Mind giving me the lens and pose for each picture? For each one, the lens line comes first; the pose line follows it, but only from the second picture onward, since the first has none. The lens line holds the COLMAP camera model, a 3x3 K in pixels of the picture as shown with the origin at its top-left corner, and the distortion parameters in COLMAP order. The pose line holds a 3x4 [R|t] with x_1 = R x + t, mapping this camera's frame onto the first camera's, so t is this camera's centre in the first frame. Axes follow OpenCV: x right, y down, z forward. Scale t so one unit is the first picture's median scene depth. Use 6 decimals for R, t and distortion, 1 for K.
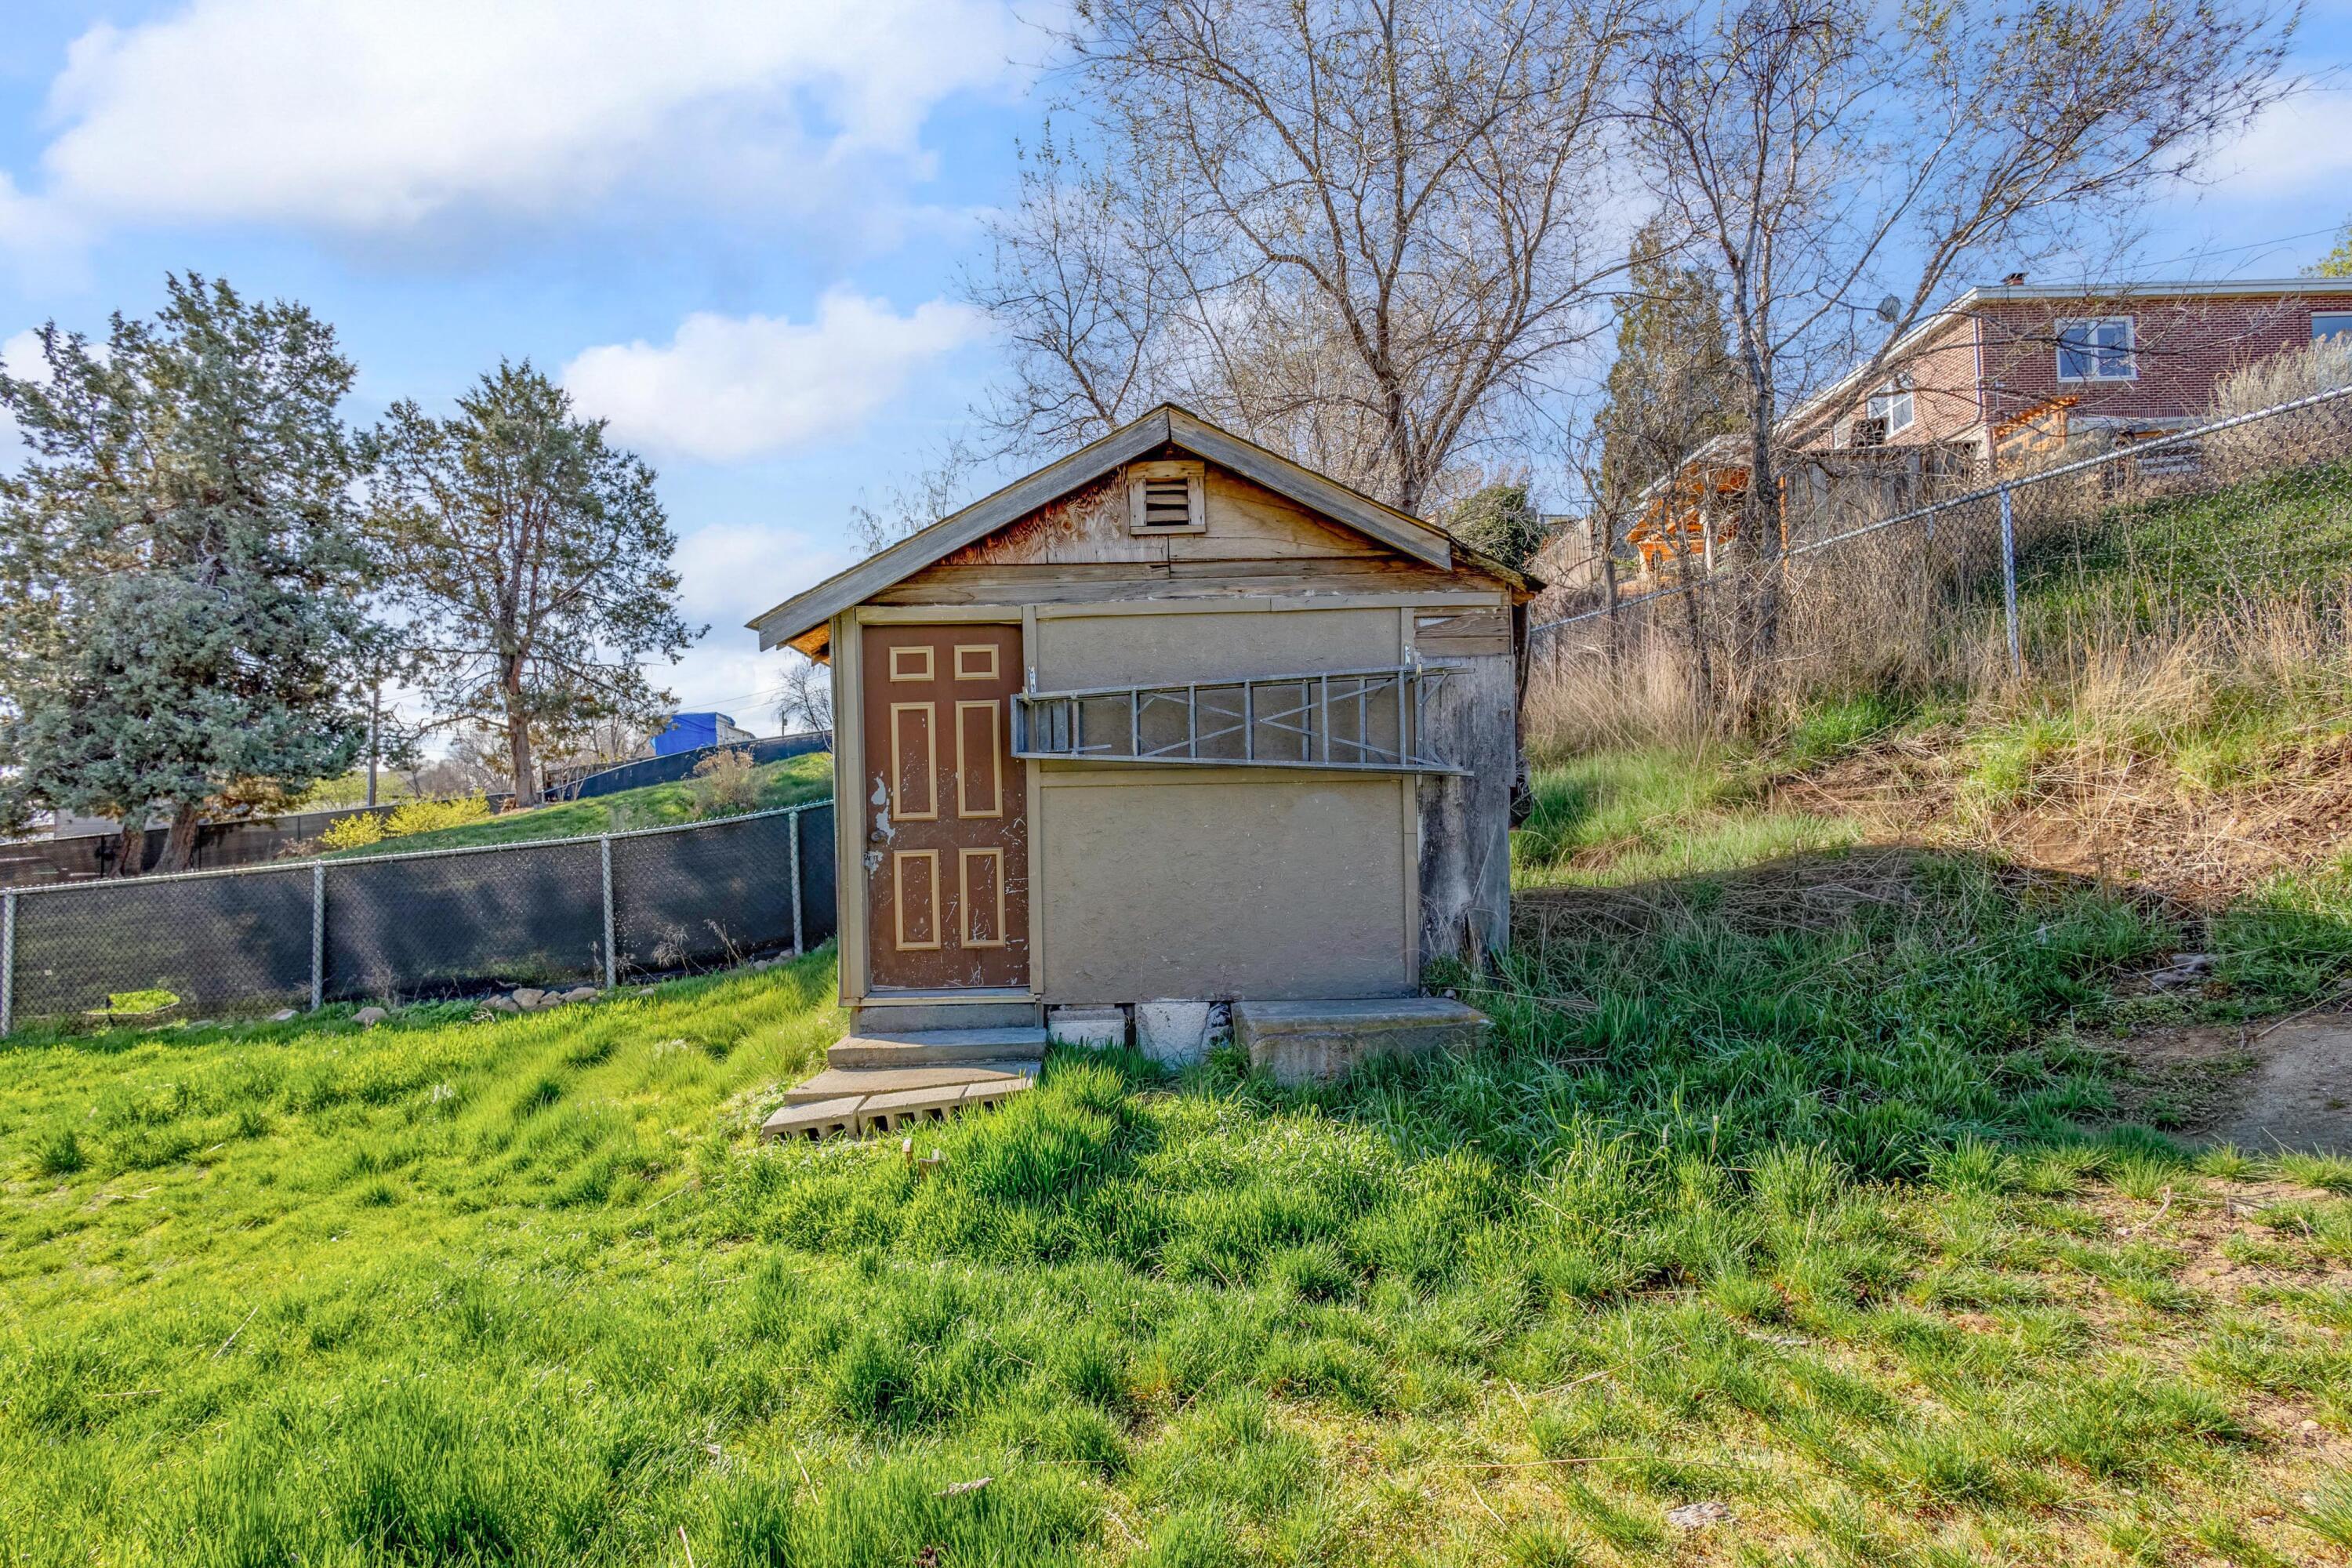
lens RADIAL K [[1079.7, 0, 1175.3], [0, 1079.7, 788.3], [0, 0, 1]] dist [0.011391, -0.003529]
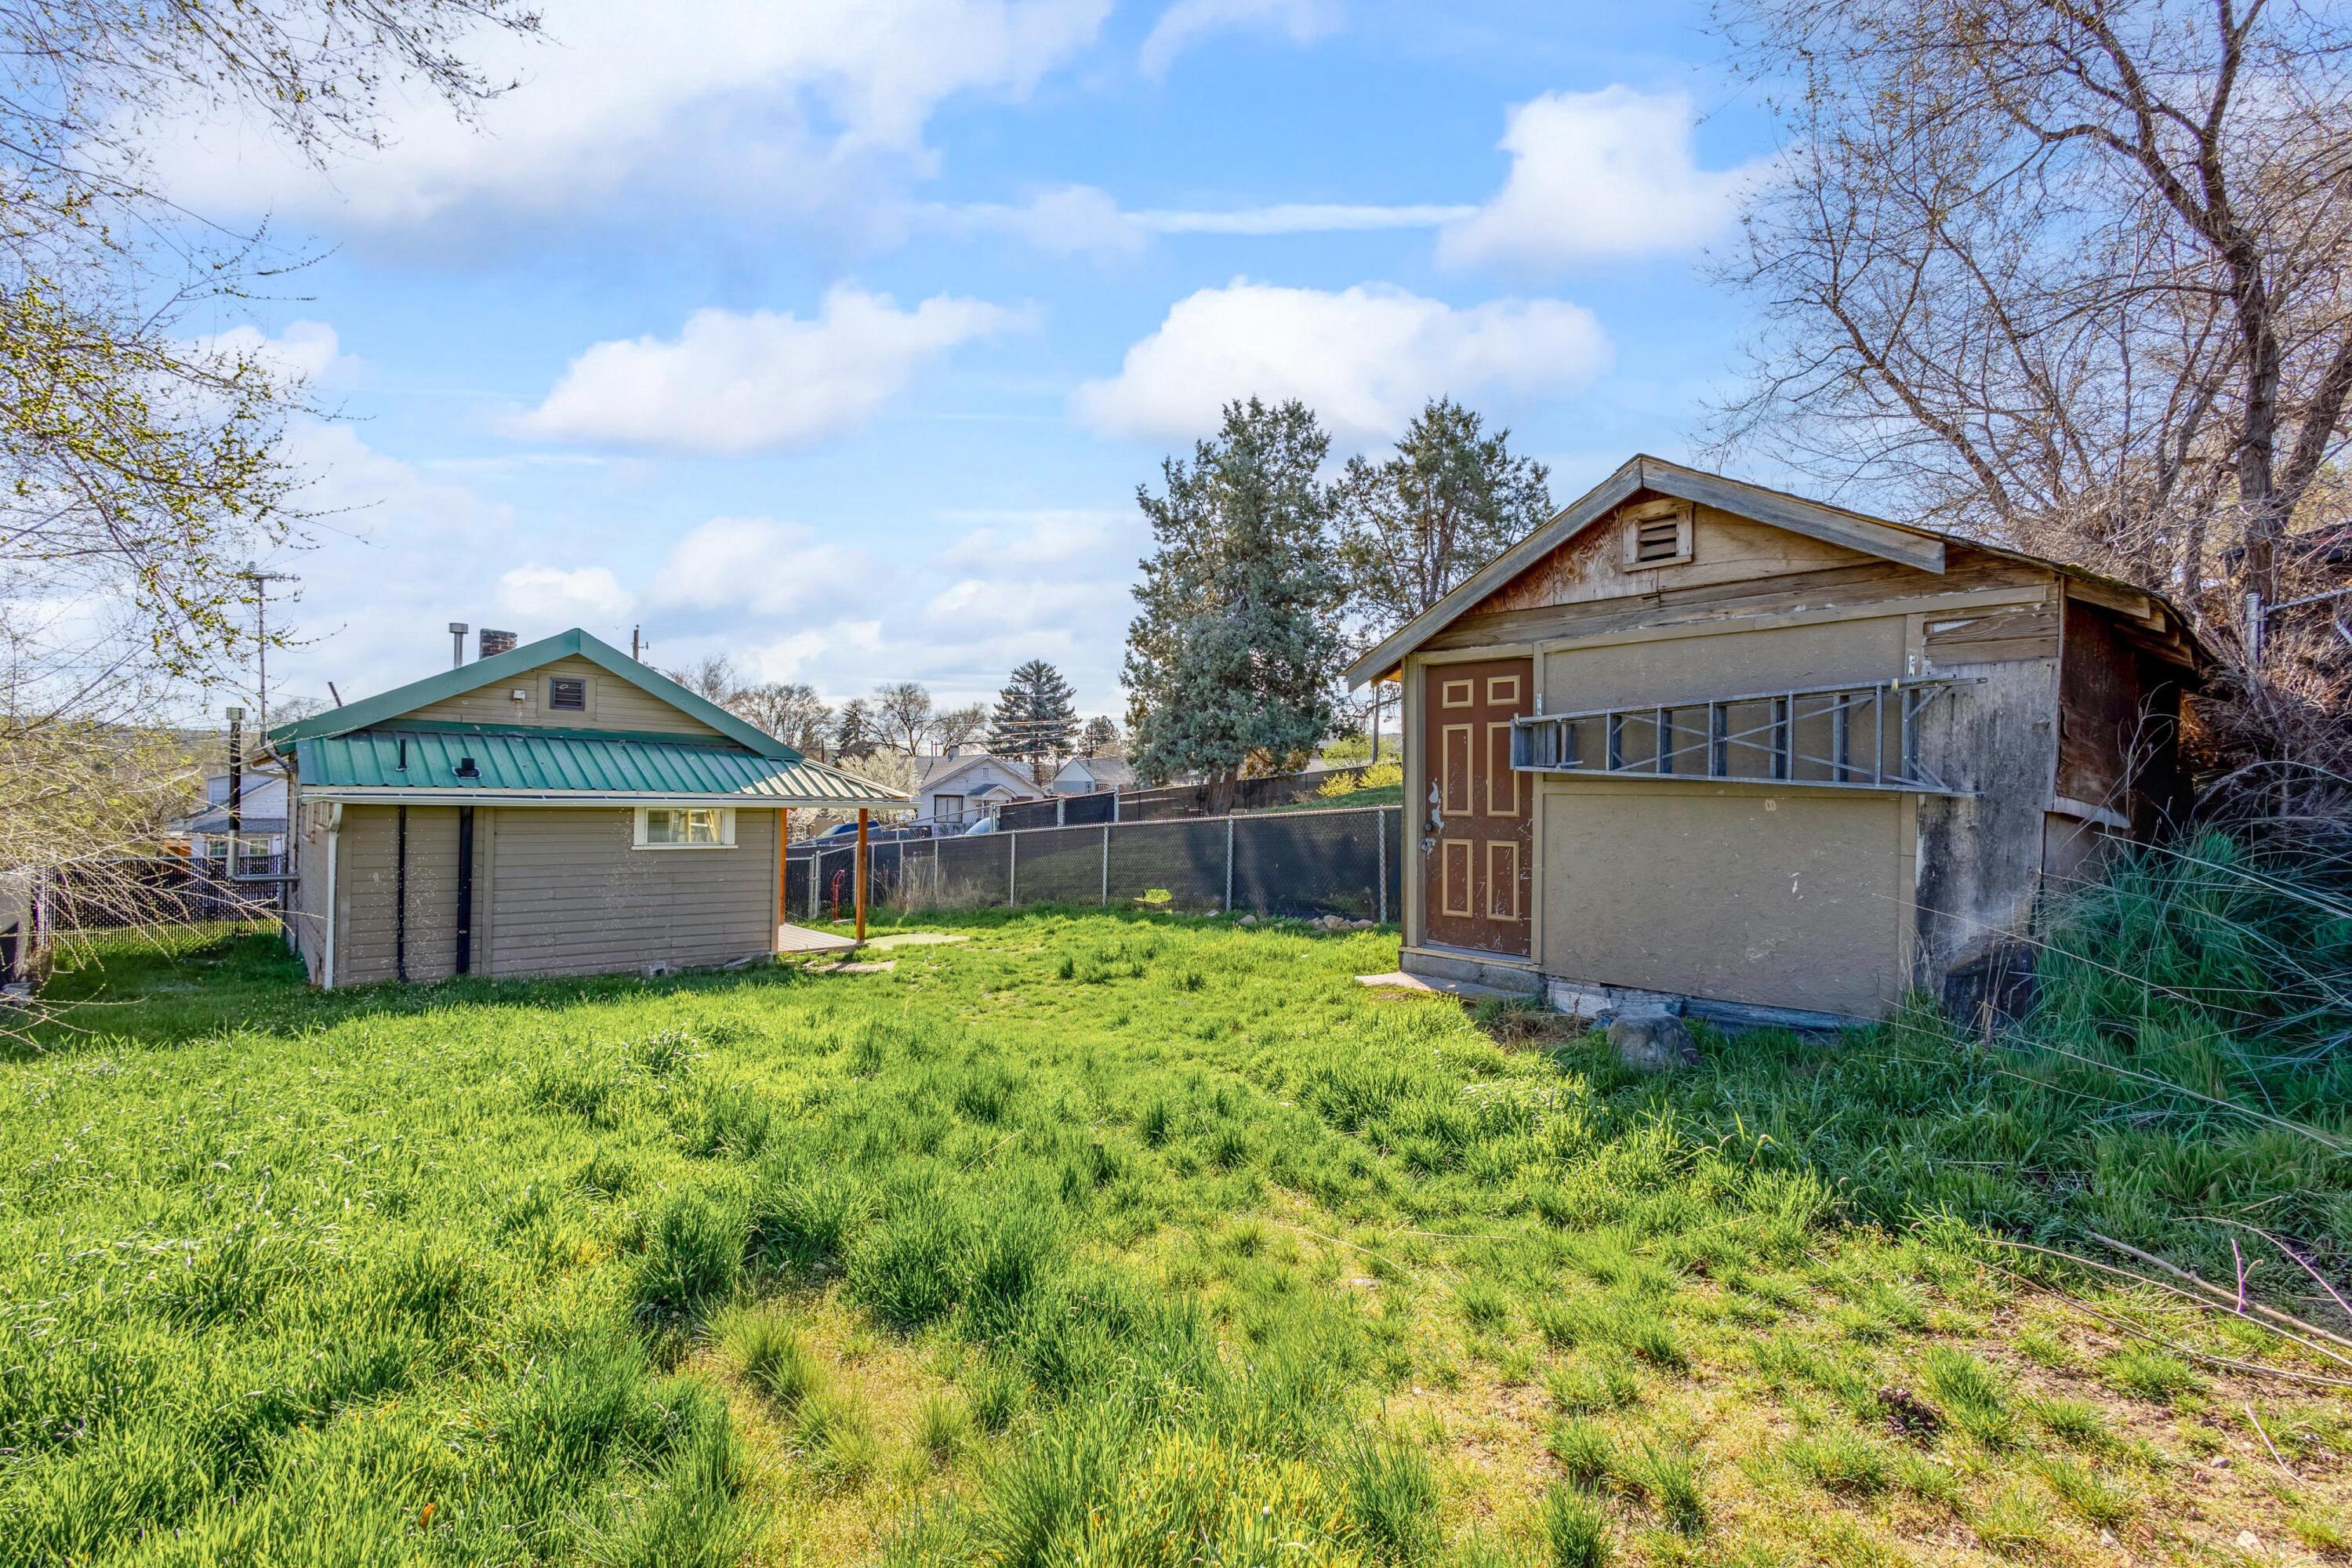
lens RADIAL K [[1079.7, 0, 1174.3], [0, 1079.7, 790.9], [0, 0, 1]] dist [0.011391, -0.003529]
pose [[0.661352, 0.030825, -0.749442, 0.295660], [0.001804, 0.999087, 0.042684, -0.033166], [0.750074, -0.029581, 0.660693, -0.060386]]
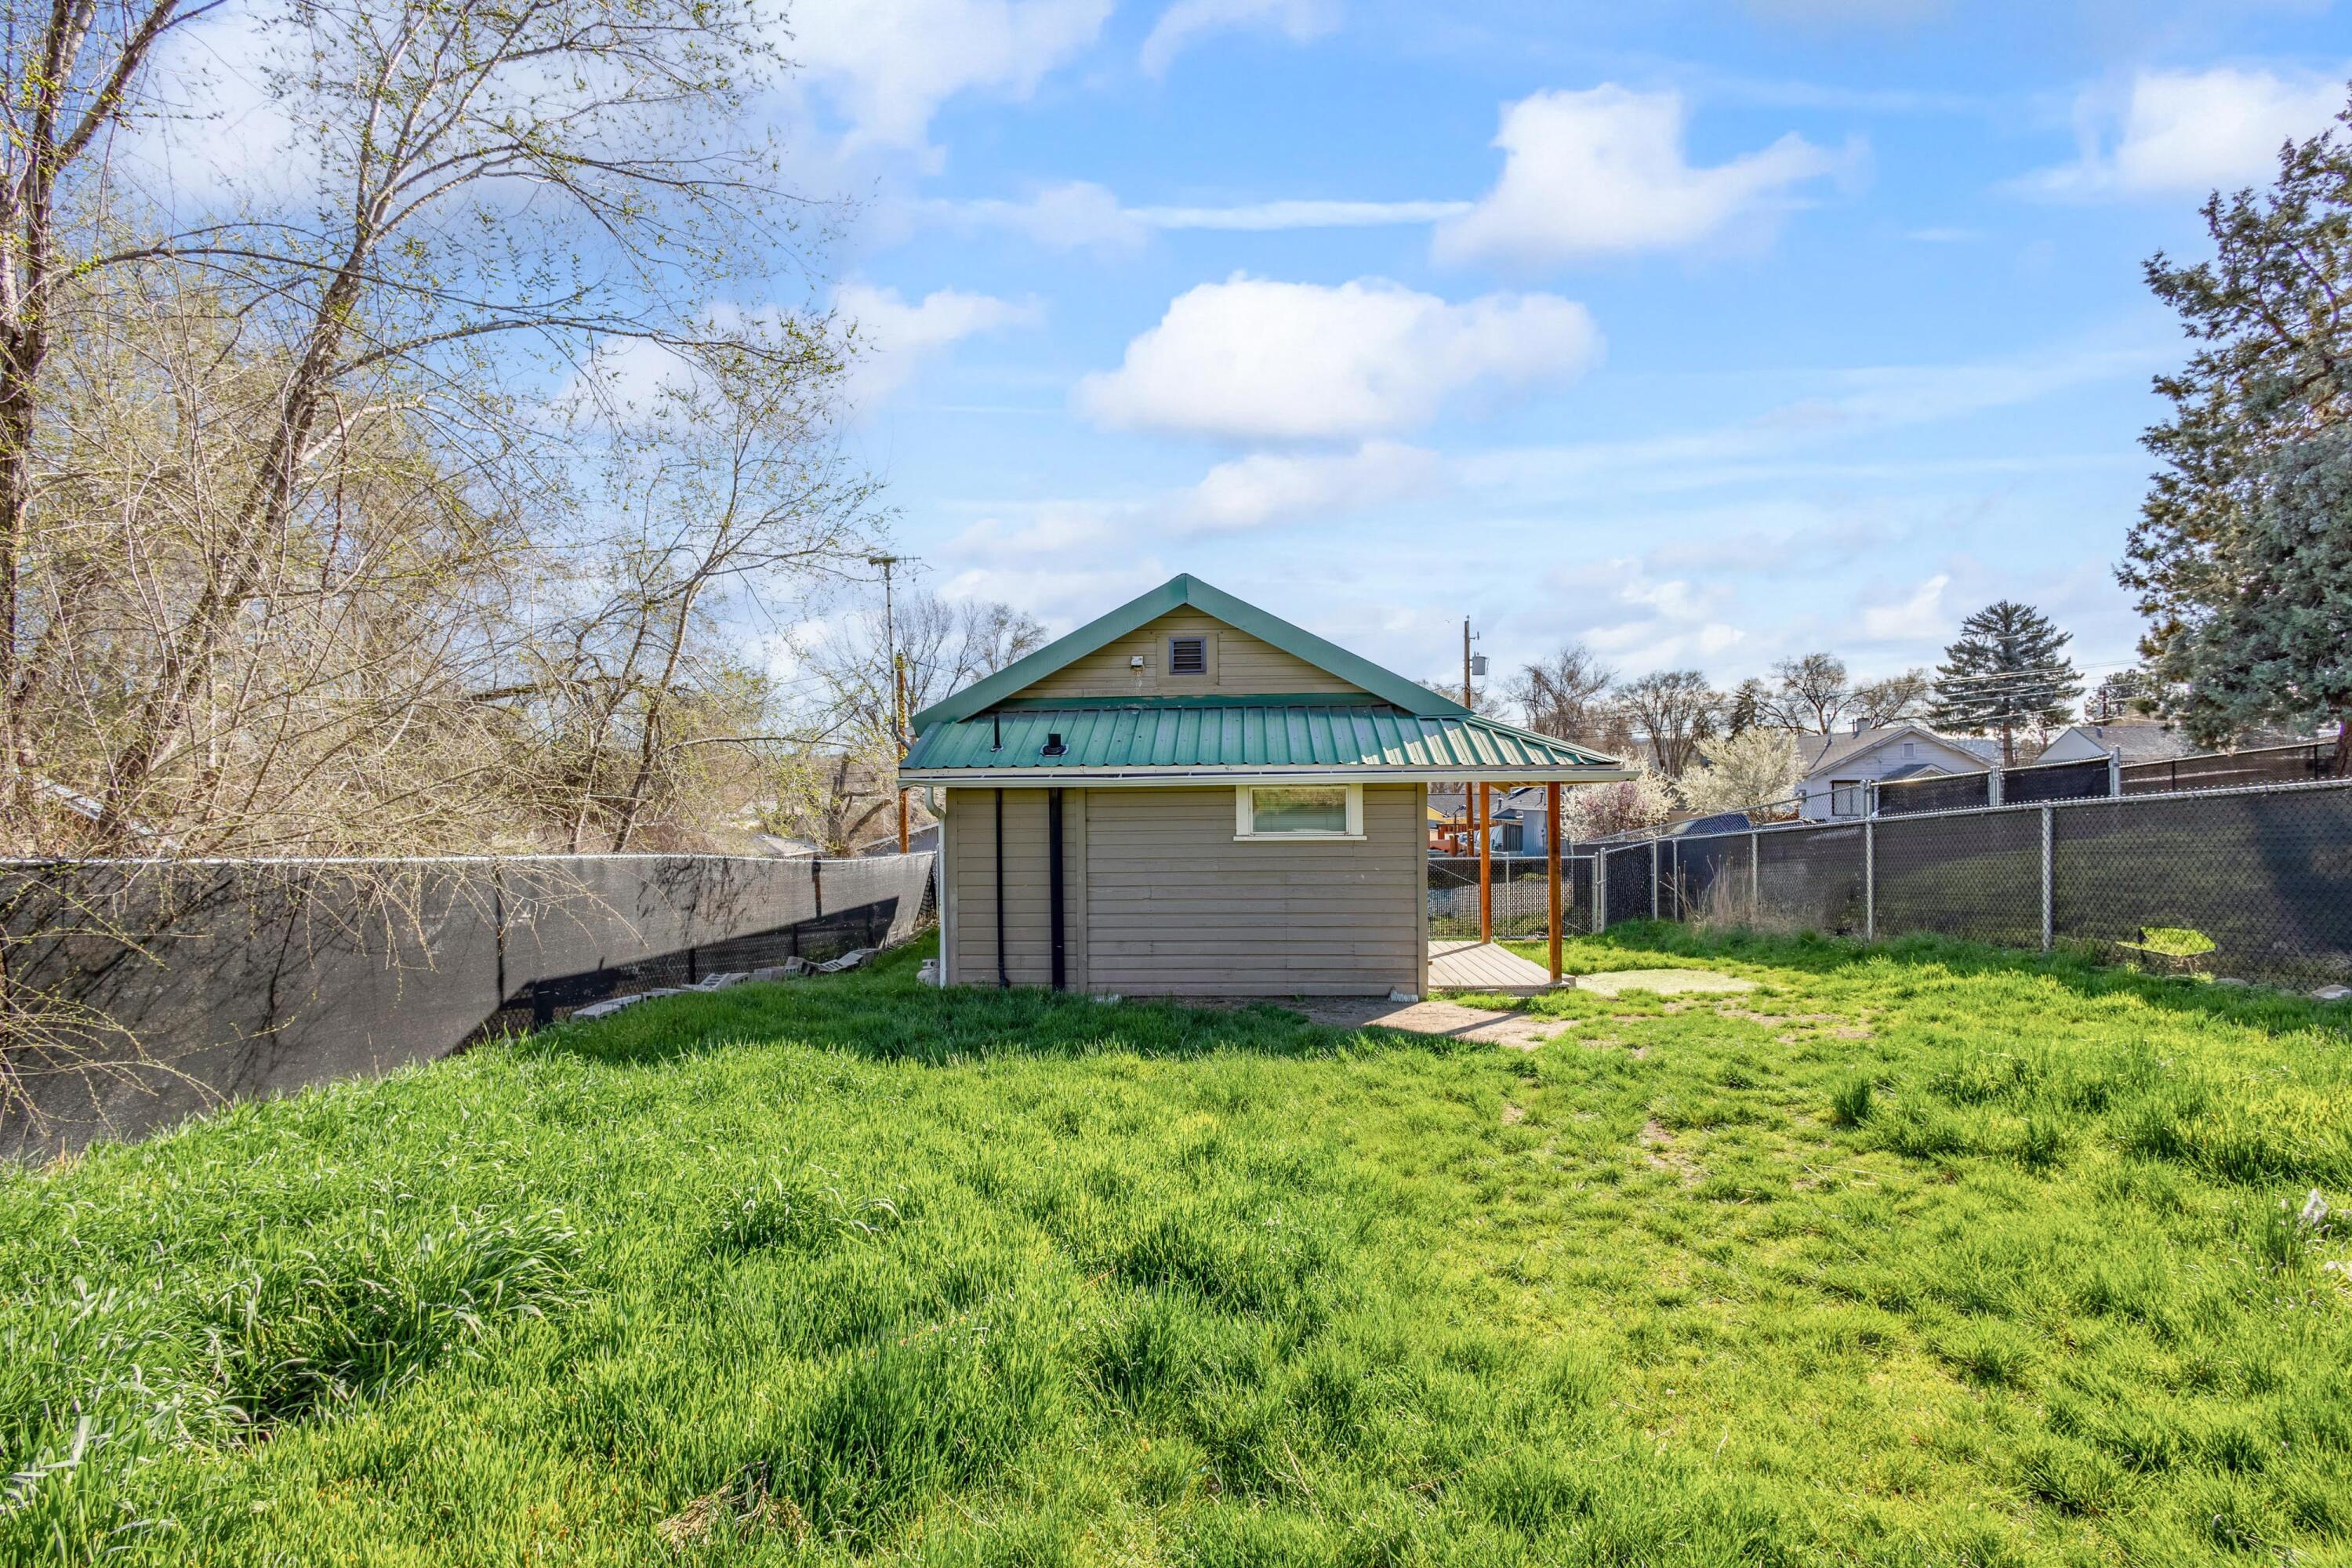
lens RADIAL K [[1079.7, 0, 1164.6], [0, 1079.7, 790.5], [0, 0, 1]] dist [0.011391, -0.003529]
pose [[-0.072891, 0.022659, -0.997083, -0.061683], [0.059485, 0.998061, 0.018333, 0.018816], [0.995564, -0.057976, -0.074097, 0.298455]]
